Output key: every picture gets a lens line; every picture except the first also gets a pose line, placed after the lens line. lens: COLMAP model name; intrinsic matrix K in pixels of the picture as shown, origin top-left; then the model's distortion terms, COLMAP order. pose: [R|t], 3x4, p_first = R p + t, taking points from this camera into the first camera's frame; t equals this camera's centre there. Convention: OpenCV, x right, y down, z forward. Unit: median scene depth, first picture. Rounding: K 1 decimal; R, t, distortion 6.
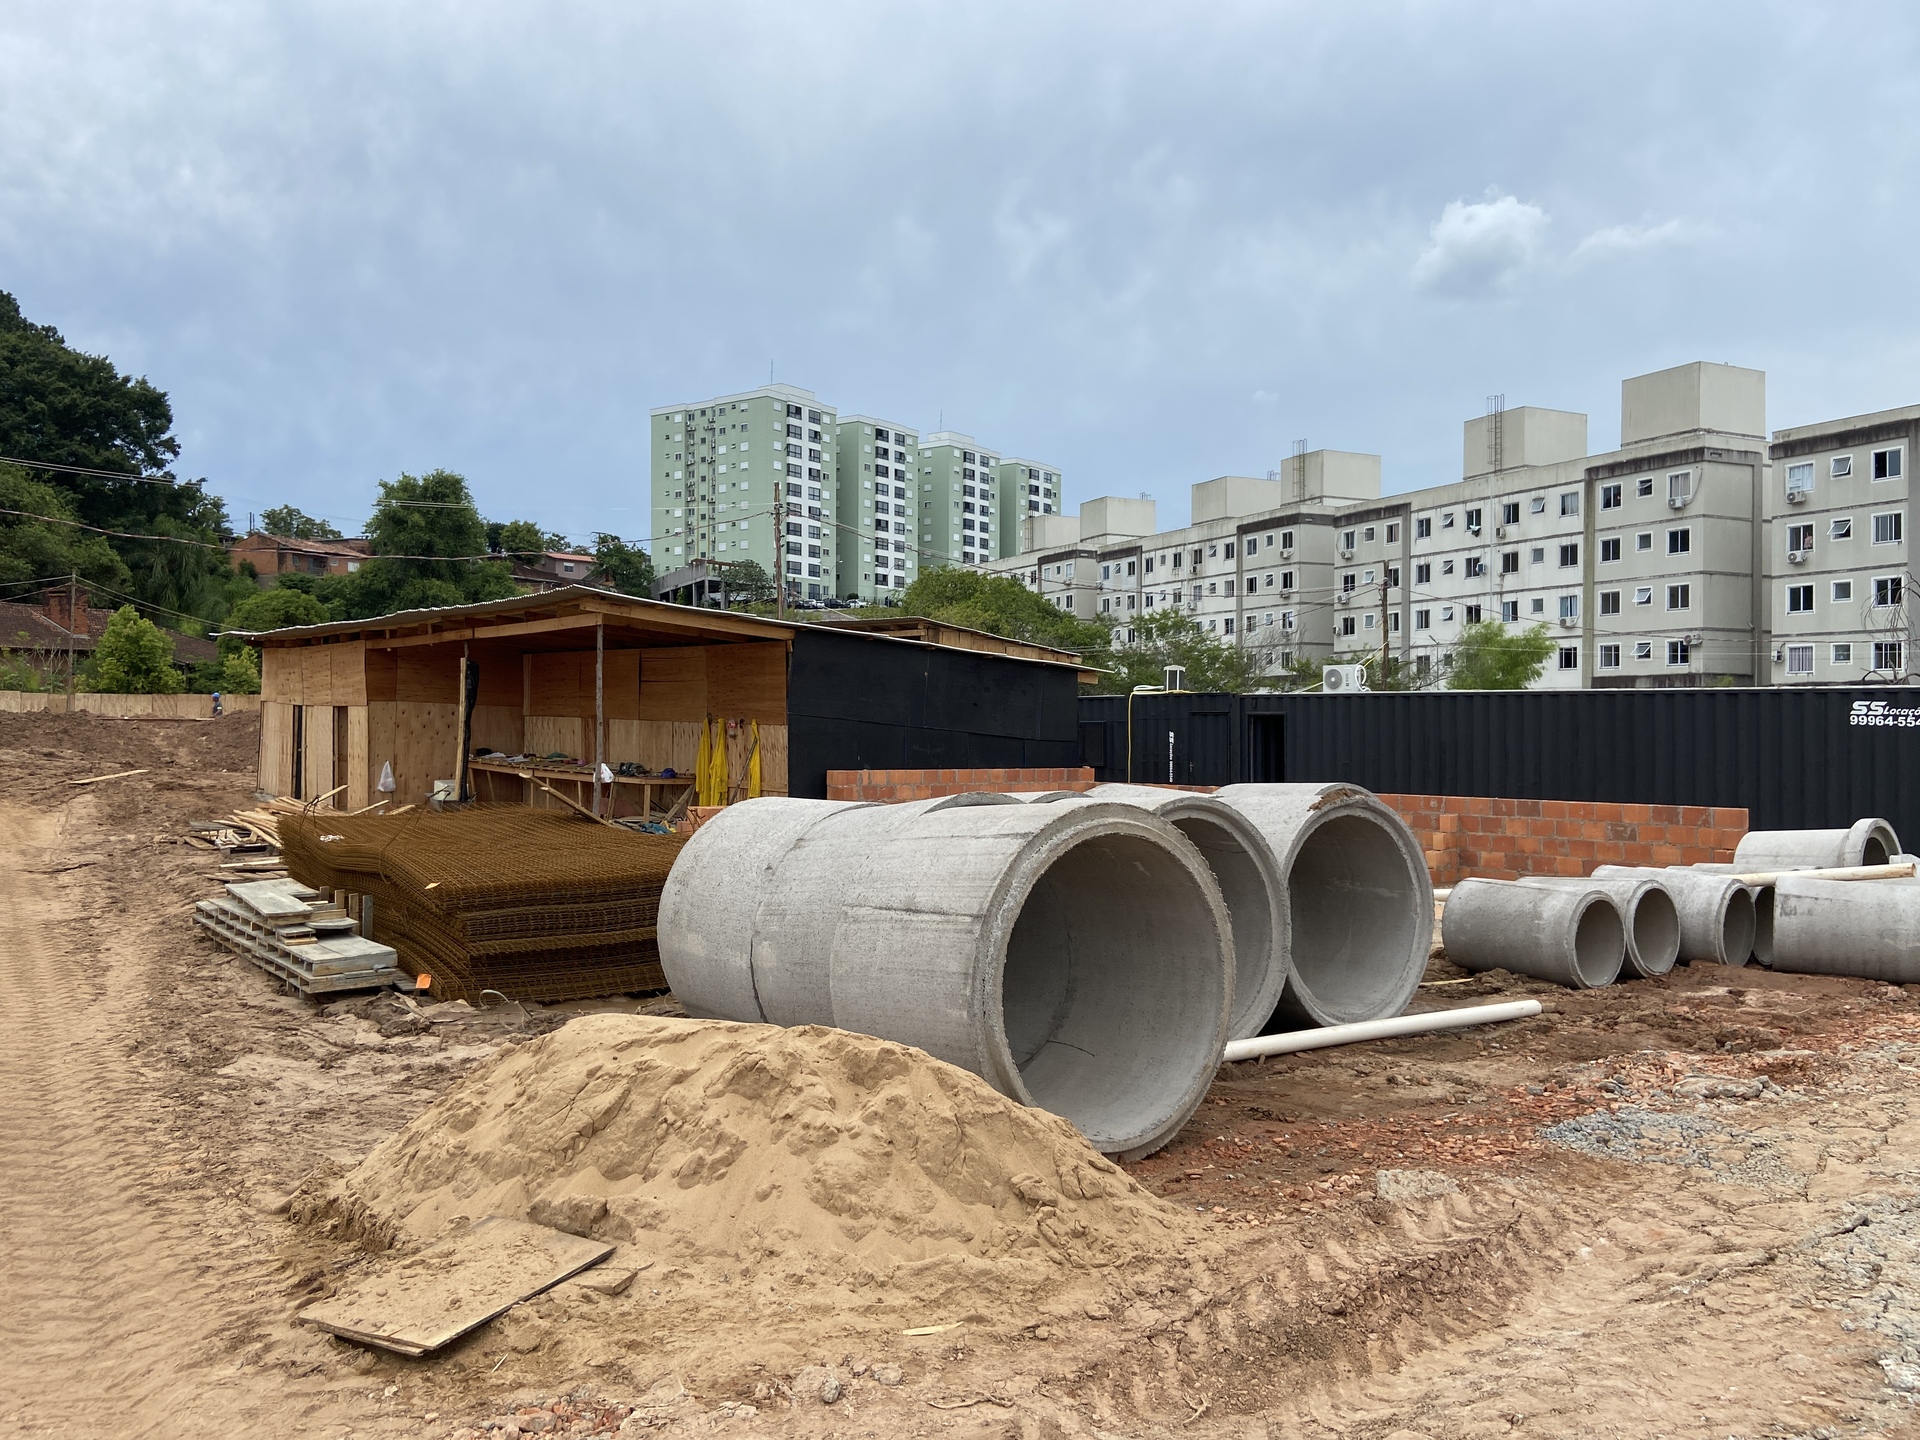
lens RADIAL K [[1413.5, 0, 960.0], [0, 1413.5, 720.0], [0, 0, 1]] dist [0.105634, -0.168386]
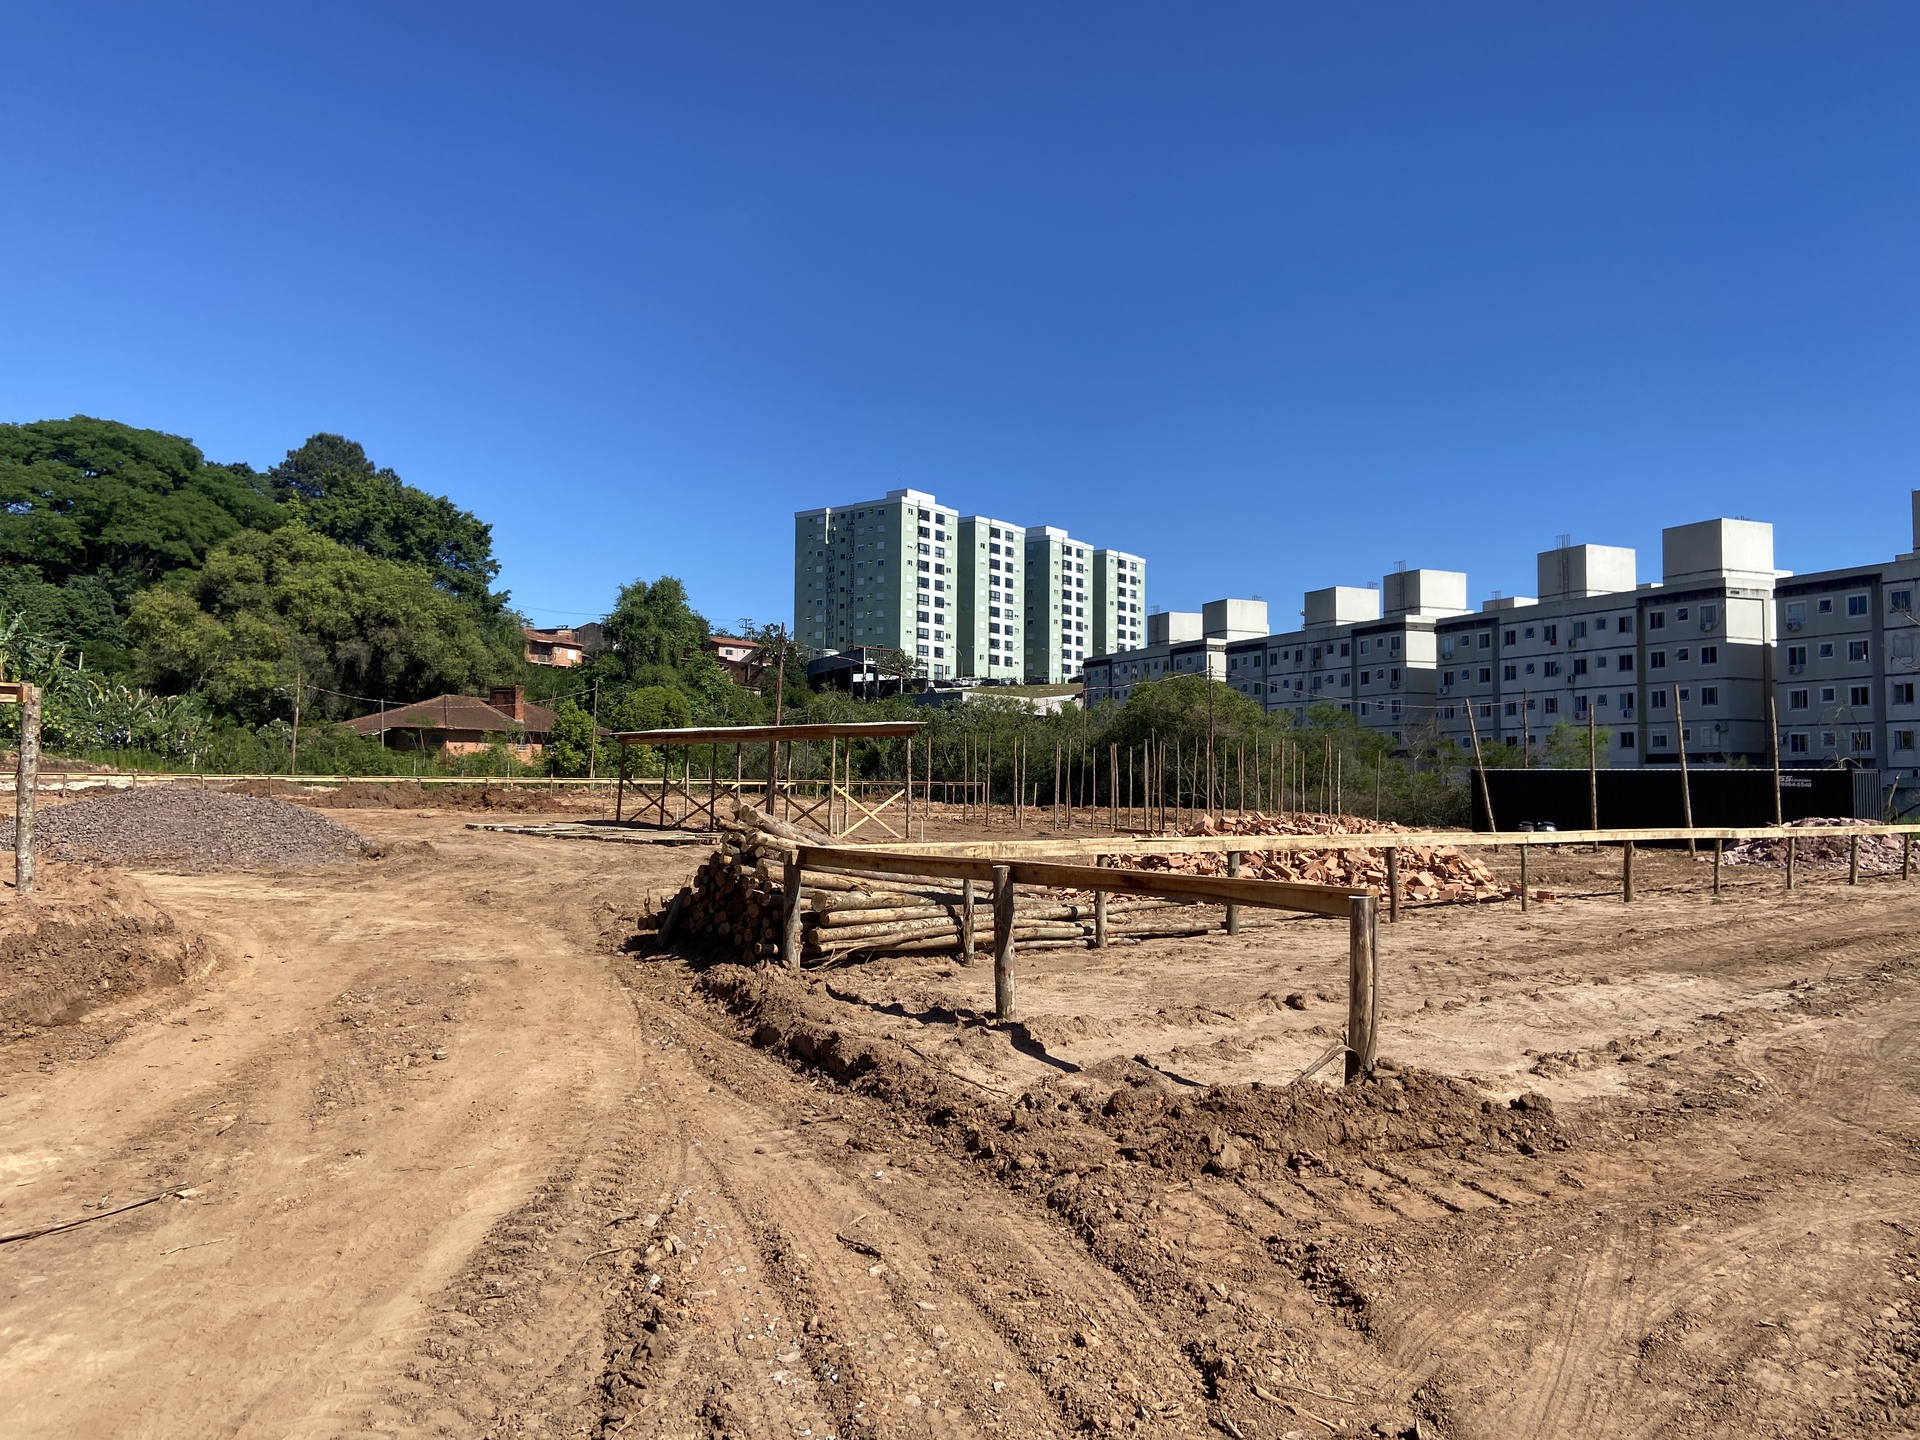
lens RADIAL K [[1413.5, 0, 960.0], [0, 1413.5, 720.0], [0, 0, 1]] dist [0.105634, -0.168386]
pose [[0.999866, 0.000591, -0.016367, -0.153082], [-0.001320, 0.999005, -0.044573, -0.001387], [0.016324, 0.044589, 0.998872, -0.302027]]
